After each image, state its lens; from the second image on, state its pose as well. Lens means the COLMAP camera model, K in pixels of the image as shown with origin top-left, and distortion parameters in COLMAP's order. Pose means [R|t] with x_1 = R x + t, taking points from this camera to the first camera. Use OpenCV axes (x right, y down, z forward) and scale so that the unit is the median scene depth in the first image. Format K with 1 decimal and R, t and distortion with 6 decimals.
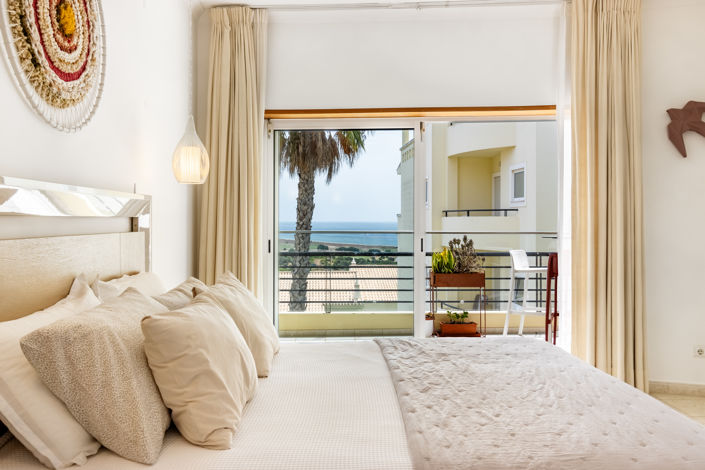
lens RADIAL K [[561.6, 0, 352.4], [0, 561.6, 215.8], [0, 0, 1]] dist [0.000392, 0.001380]
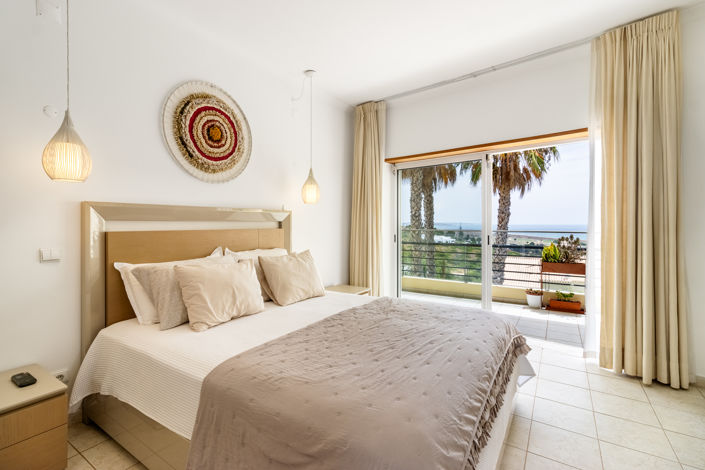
lens RADIAL K [[325.0, 0, 349.5], [0, 325.0, 222.5], [0, 0, 1]] dist [0.003882, 0.001004]
pose [[0.813540, -0.002350, -0.581504, 0.316479], [0.005148, 0.999982, 0.003161, 0.002425], [0.581486, -0.005565, 0.813537, 0.116339]]
